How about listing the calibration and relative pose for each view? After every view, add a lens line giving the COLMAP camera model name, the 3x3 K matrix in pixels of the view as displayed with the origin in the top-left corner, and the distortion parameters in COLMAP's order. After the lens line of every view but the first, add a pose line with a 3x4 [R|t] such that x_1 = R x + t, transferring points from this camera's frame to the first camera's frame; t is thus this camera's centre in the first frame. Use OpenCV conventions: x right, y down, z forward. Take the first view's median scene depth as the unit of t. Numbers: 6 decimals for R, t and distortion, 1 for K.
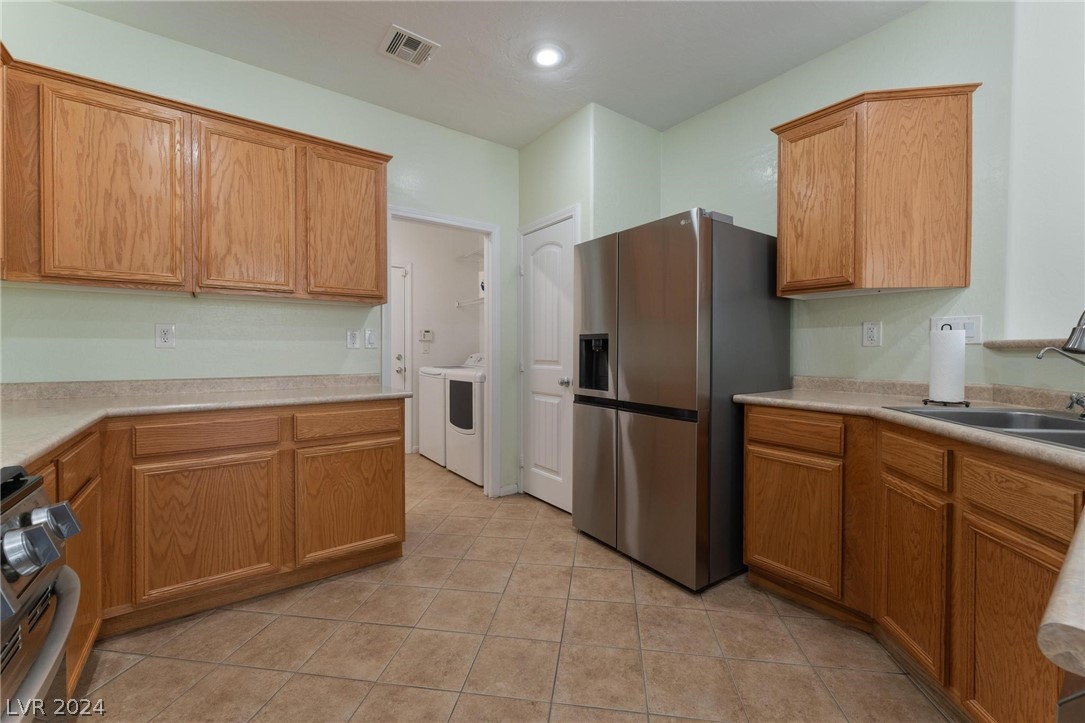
lens RADIAL K [[447.6, 0, 538.9], [0, 447.6, 354.3], [0, 0, 1]] dist [-0.000264, 0.000309]
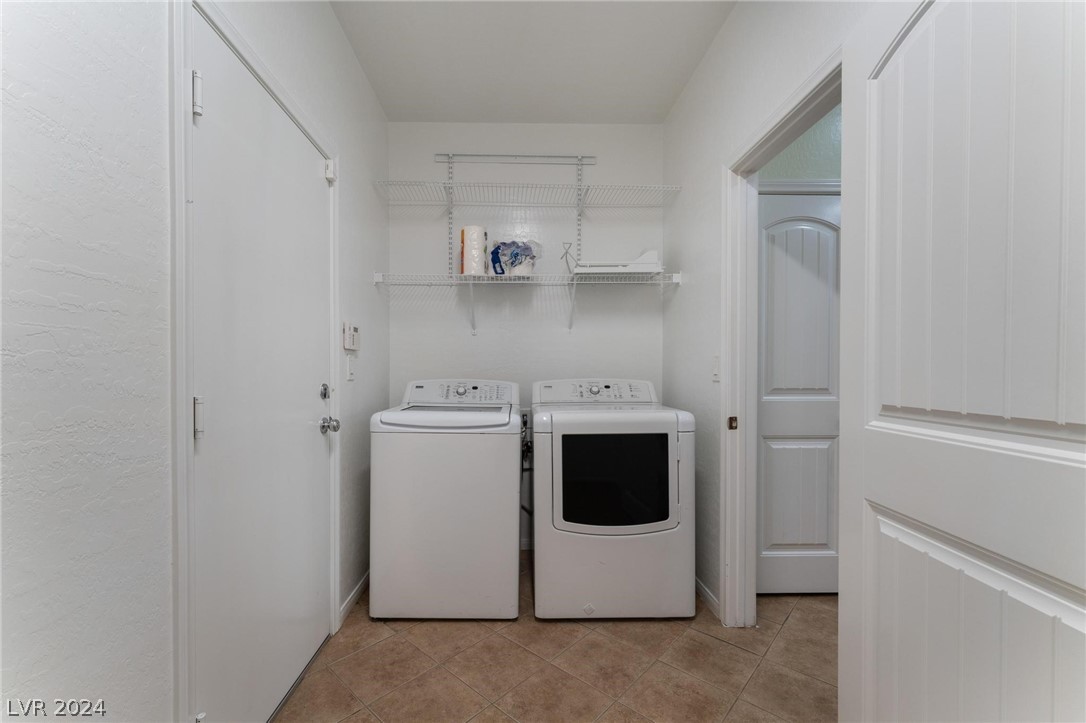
lens RADIAL K [[448.0, 0, 531.8], [0, 448.0, 385.6], [0, 0, 1]] dist [-0.000264, 0.000309]
pose [[0.548582, -0.004031, 0.836087, -1.221080], [0.006811, 0.999977, 0.000352, 0.009615], [-0.836069, 0.005502, 0.548597, 1.497591]]
